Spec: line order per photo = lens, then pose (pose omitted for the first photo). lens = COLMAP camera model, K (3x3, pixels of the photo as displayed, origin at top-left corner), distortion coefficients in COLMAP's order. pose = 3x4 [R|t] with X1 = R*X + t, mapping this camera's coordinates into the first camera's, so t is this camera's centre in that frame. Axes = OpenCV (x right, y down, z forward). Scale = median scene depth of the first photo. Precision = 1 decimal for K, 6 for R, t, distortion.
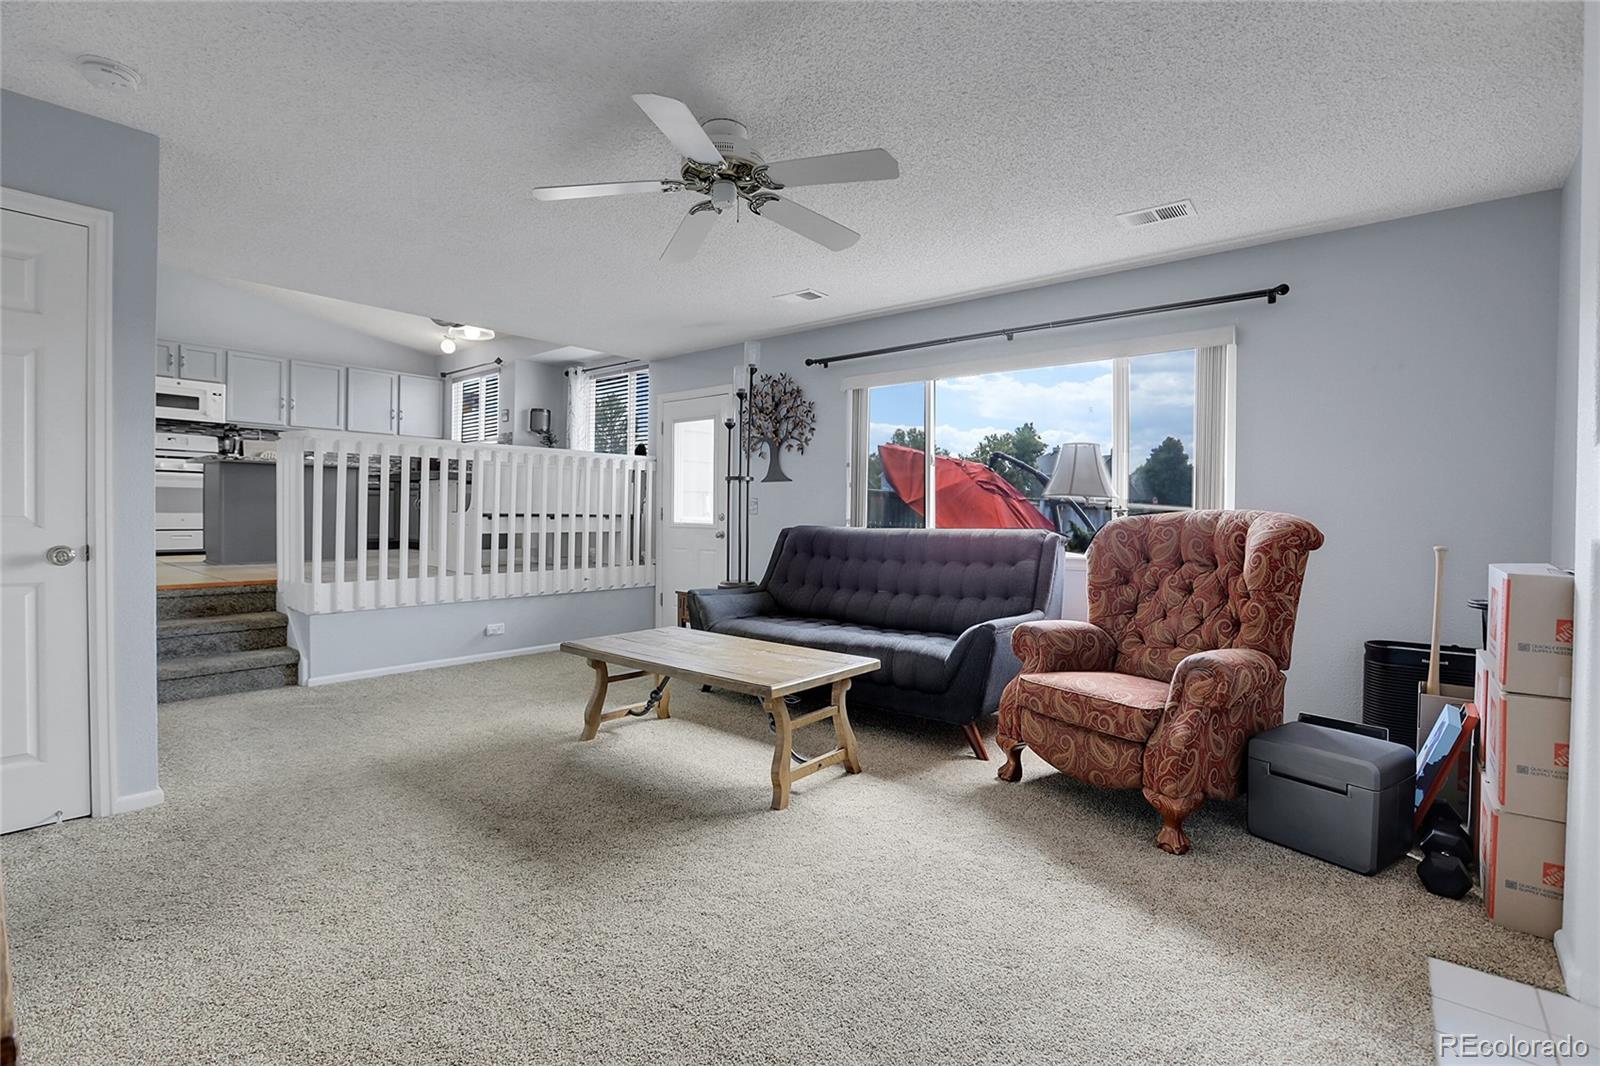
lens RADIAL K [[730.4, 0, 805.8], [0, 730.4, 524.8], [0, 0, 1]] dist [-0.066151, 0.029911]
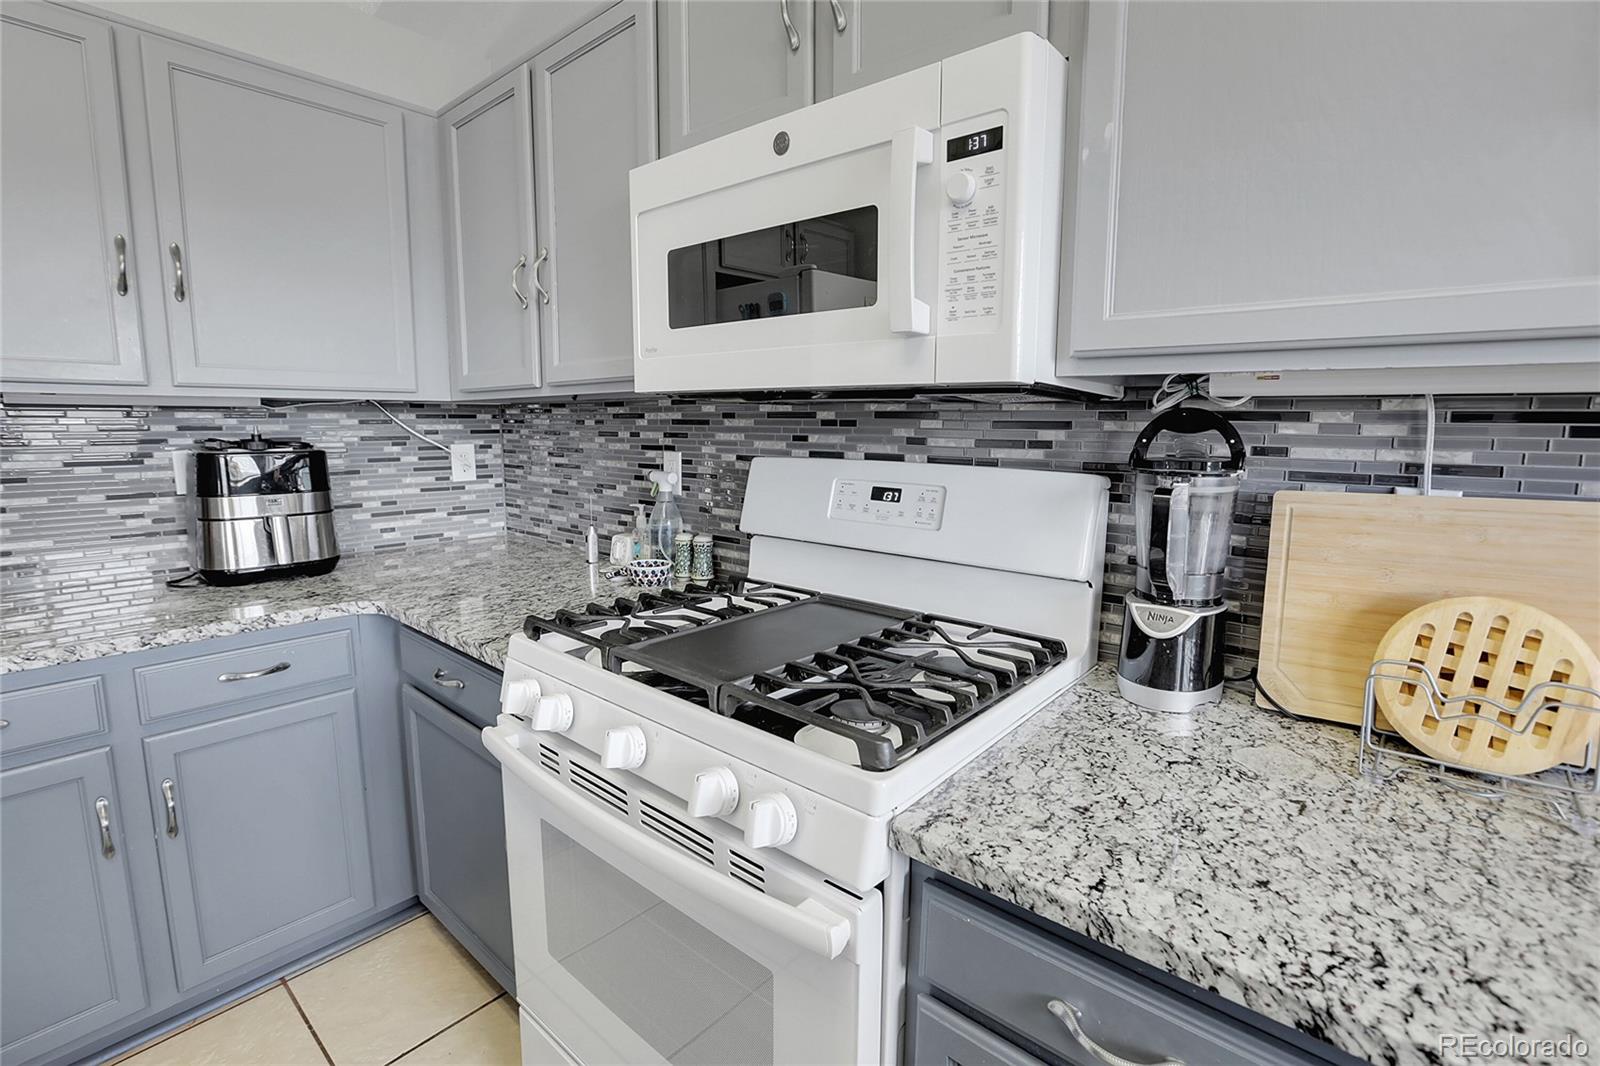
lens RADIAL K [[730.4, 0, 805.8], [0, 730.4, 524.8], [0, 0, 1]] dist [-0.066151, 0.029911]
pose [[-0.025537, 0.115816, -0.992942, -0.672181], [-0.030348, 0.992719, 0.116570, -0.127816], [0.999213, 0.033110, -0.021837, 0.931134]]
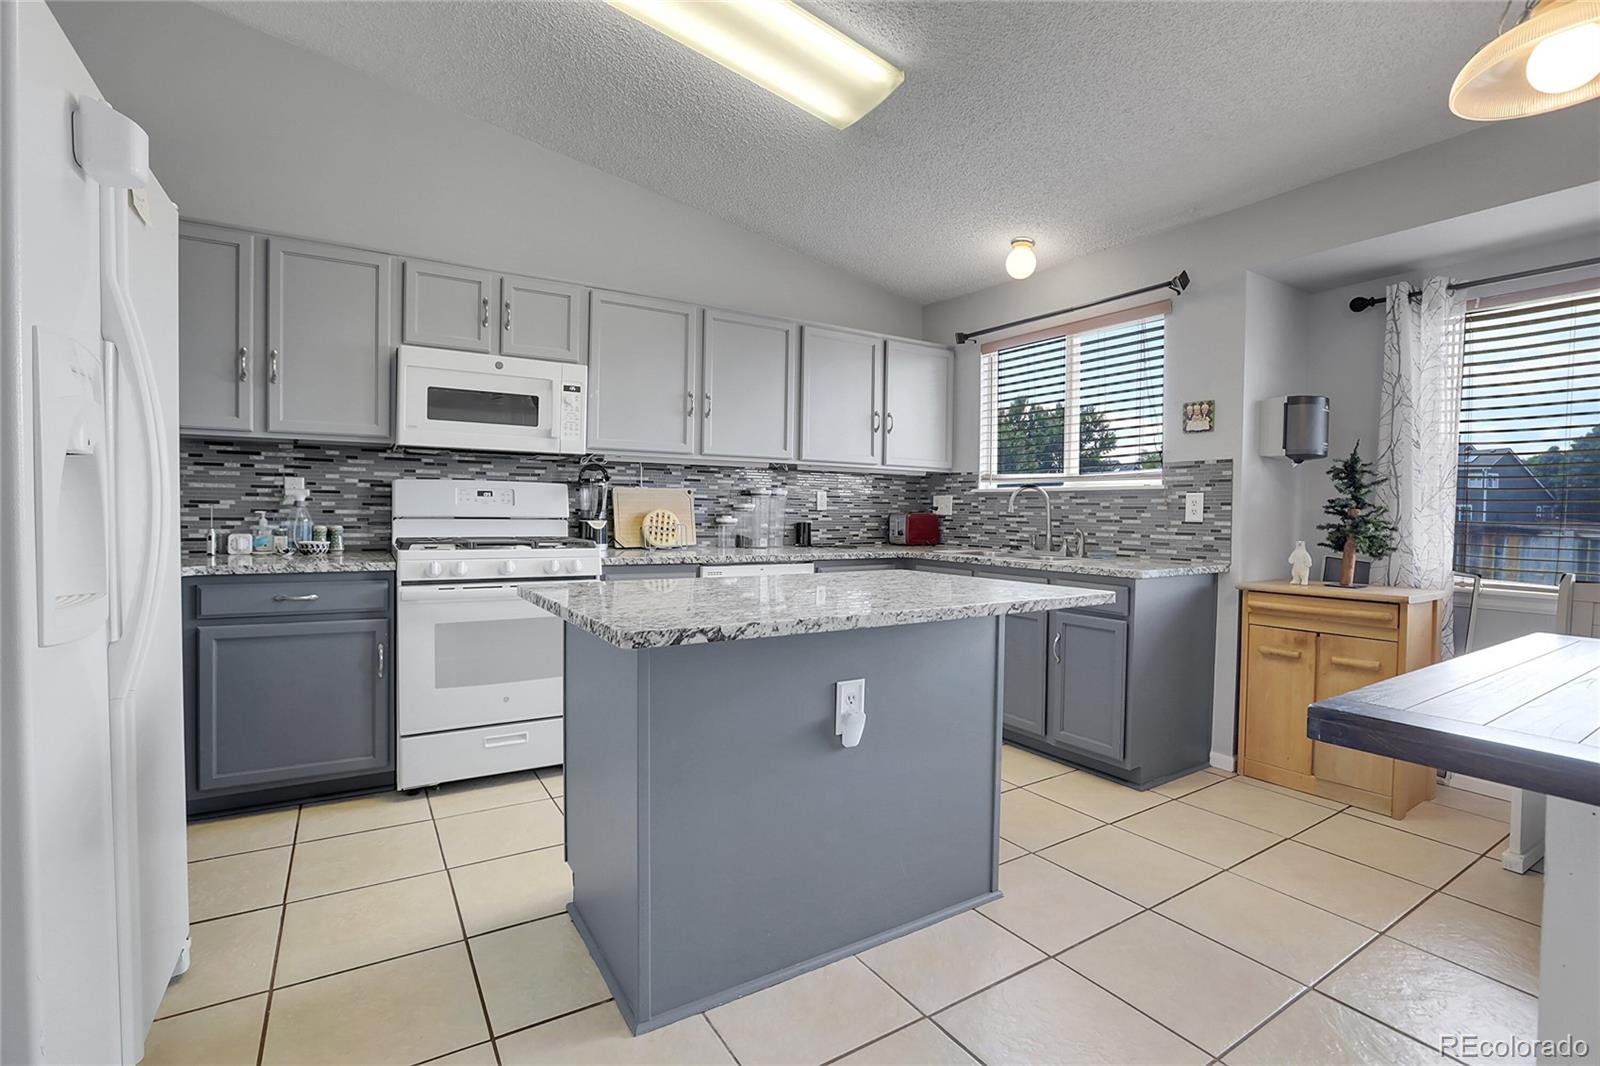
lens RADIAL K [[730.4, 0, 805.8], [0, 730.4, 524.8], [0, 0, 1]] dist [-0.066151, 0.029911]
pose [[0.947926, 0.004307, -0.318460, -0.529794], [-0.004725, 0.999989, -0.000540, -0.096963], [0.318454, 0.002016, 0.947936, 0.596338]]
